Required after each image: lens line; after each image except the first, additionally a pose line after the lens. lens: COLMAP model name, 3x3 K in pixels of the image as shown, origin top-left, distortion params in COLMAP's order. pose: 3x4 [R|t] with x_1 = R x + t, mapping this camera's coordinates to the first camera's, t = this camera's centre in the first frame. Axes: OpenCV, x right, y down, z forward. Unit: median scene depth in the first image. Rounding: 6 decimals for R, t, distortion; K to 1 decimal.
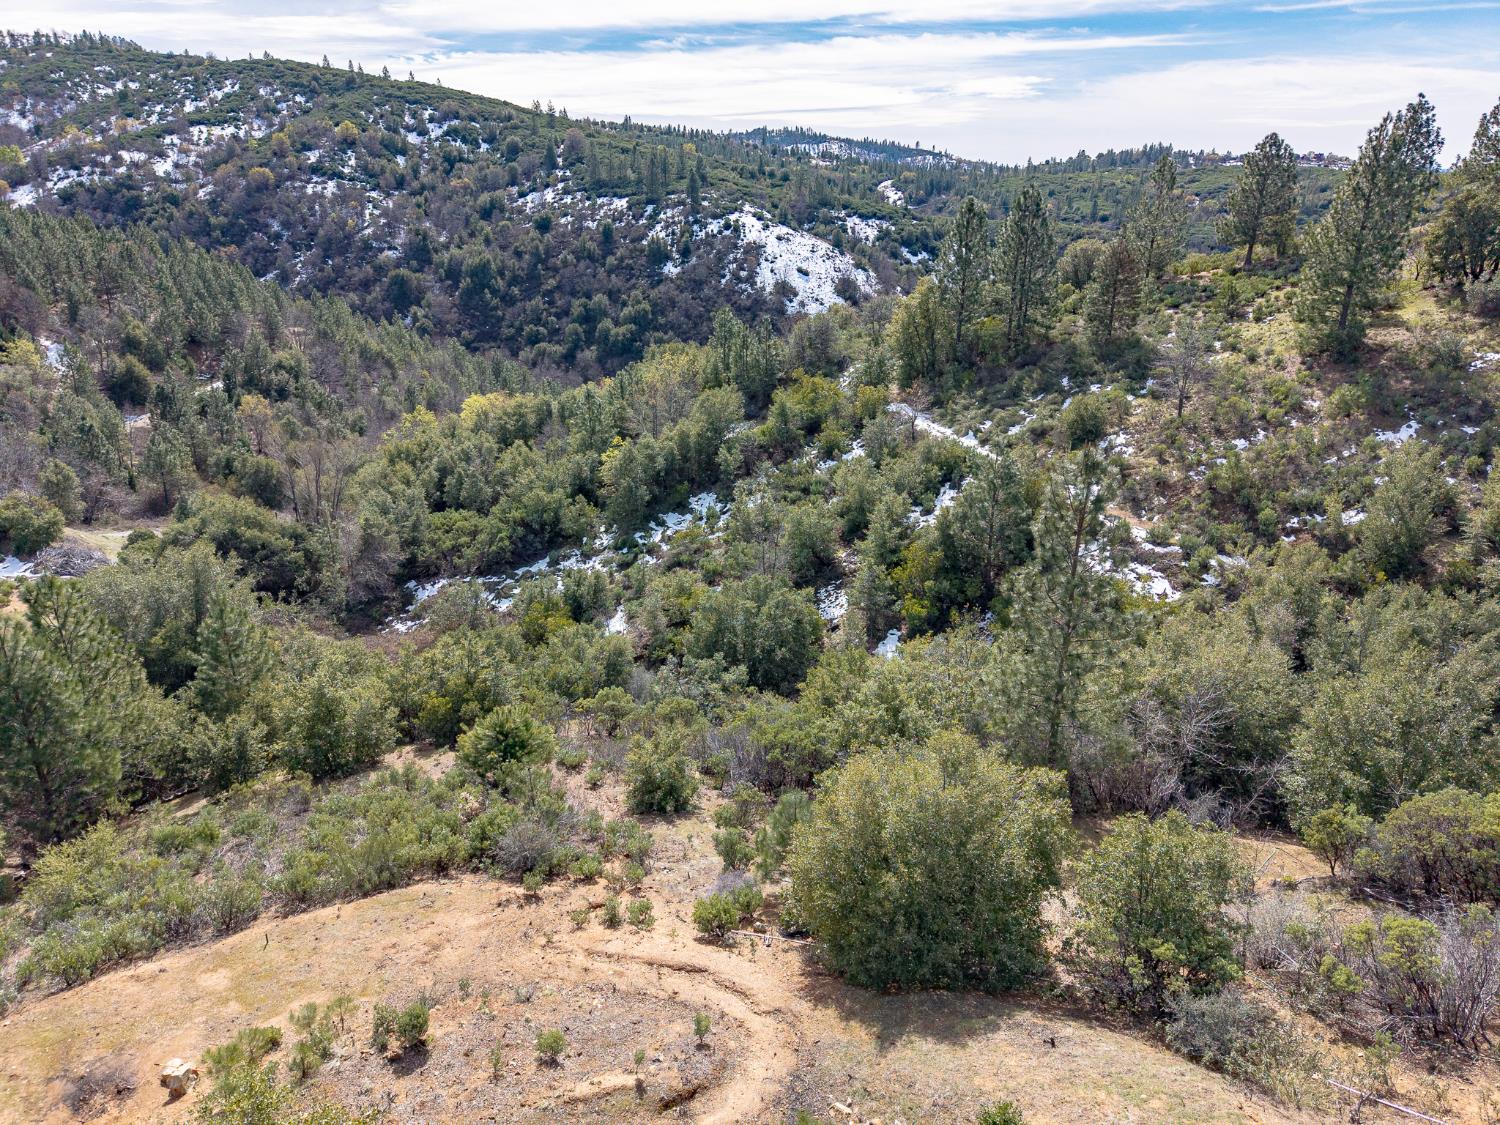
lens RADIAL K [[1009.9, 0, 752.5], [0, 1009.9, 567.1], [0, 0, 1]] dist [0.026806, -0.026232]
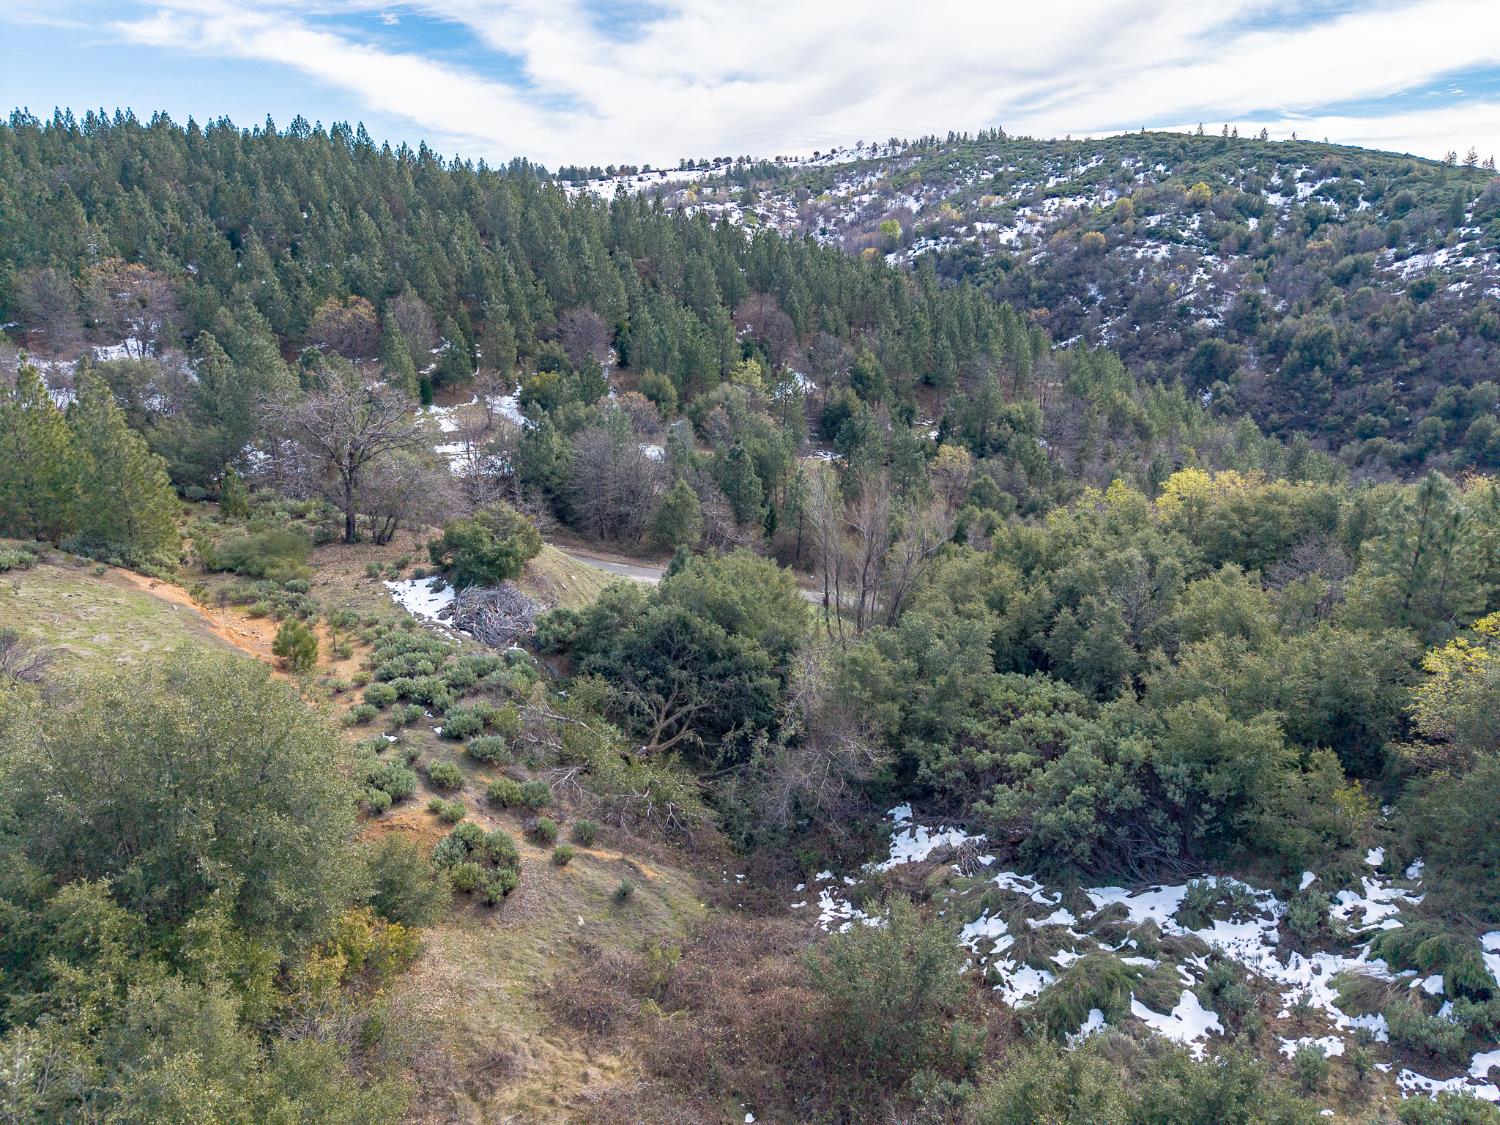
lens RADIAL K [[1011.4, 0, 749.1], [0, 1011.4, 566.9], [0, 0, 1]] dist [0.024921, -0.020672]
pose [[0.721365, 0.196465, -0.664104, -0.020891], [-0.250313, 0.968057, 0.014490, -0.019799], [0.645737, 0.155781, 0.747500, 0.132502]]
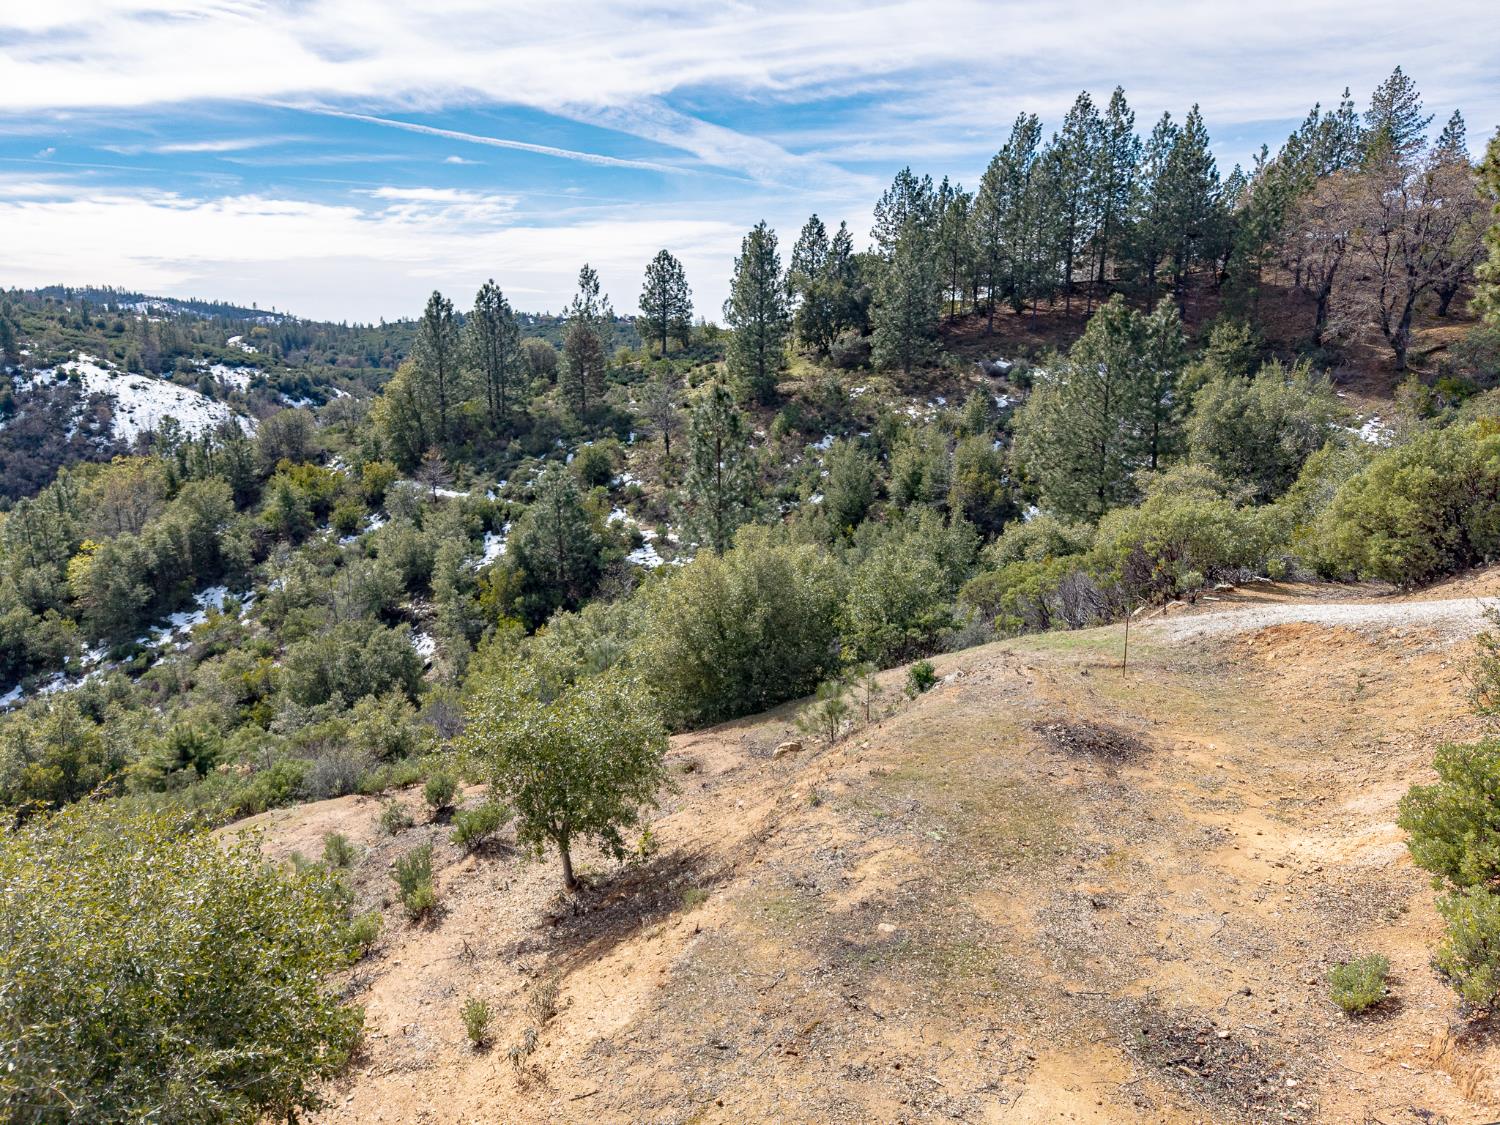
lens RADIAL K [[1001.7, 0, 769.1], [0, 1001.7, 586.9], [0, 0, 1]] dist [-0.005857, -0.007071]
pose [[0.817479, -0.140868, 0.558466, -0.032019], [0.209536, 0.975924, -0.060549, 0.019659], [-0.536491, 0.166516, 0.827315, -0.004843]]
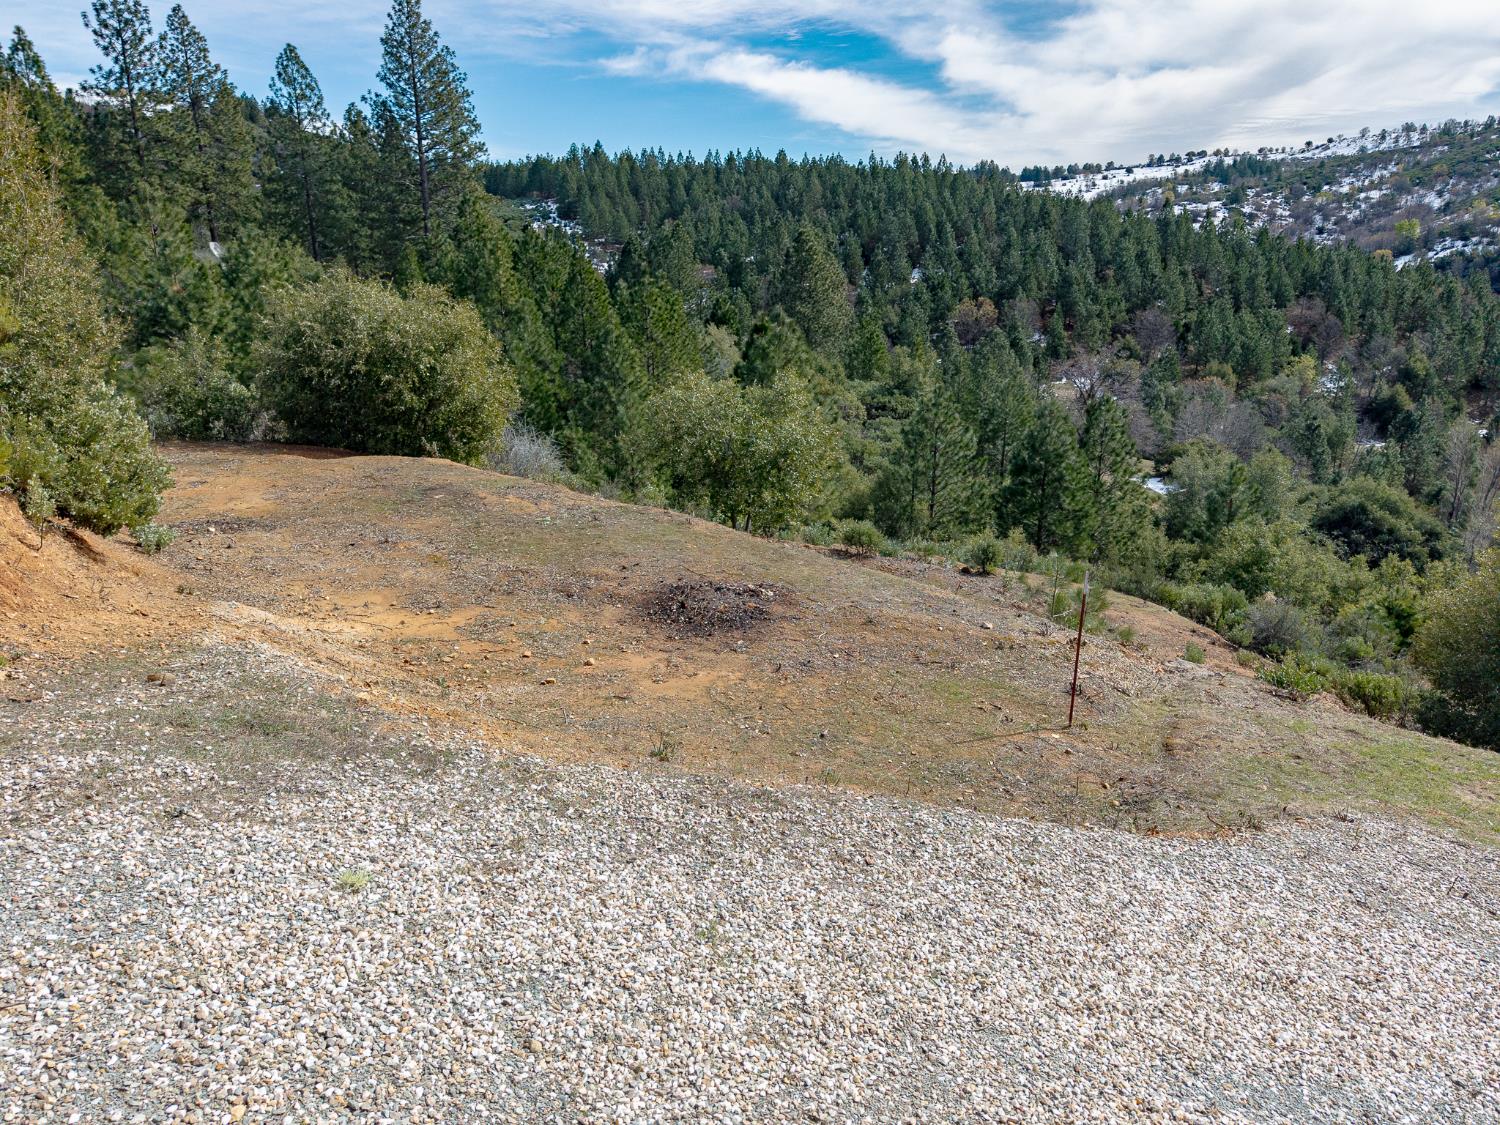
lens RADIAL K [[1019.0, 0, 754.0], [0, 1019.0, 555.5], [0, 0, 1]] dist [0.019673, -0.011076]
pose [[0.401006, 0.255415, -0.879748, 0.032265], [-0.336427, 0.934300, 0.117903, 0.021153], [0.852063, 0.248691, 0.460589, 0.011370]]
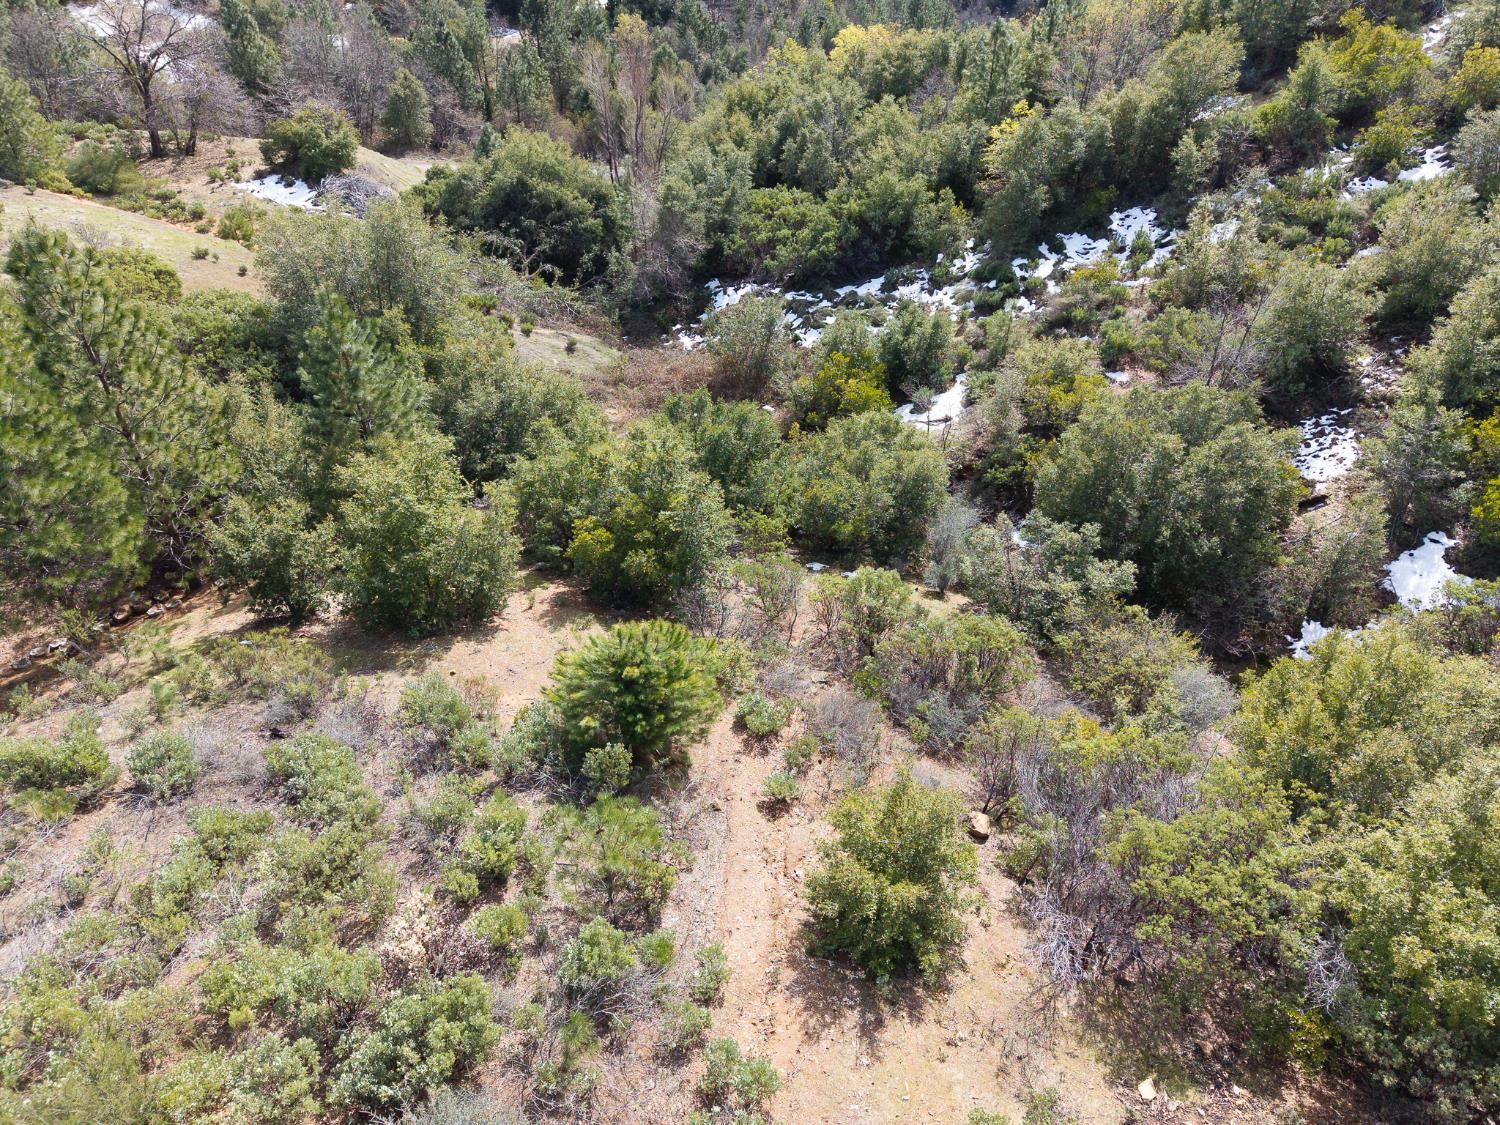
lens RADIAL K [[1015.3, 0, 748.6], [0, 1015.3, 570.6], [0, 0, 1]] dist [0.021869, -0.021097]
pose [[0.918532, 0.243606, -0.311377, -0.003910], [-0.140394, 0.937259, 0.319116, -0.006765], [0.369580, -0.249402, 0.895103, 0.060364]]
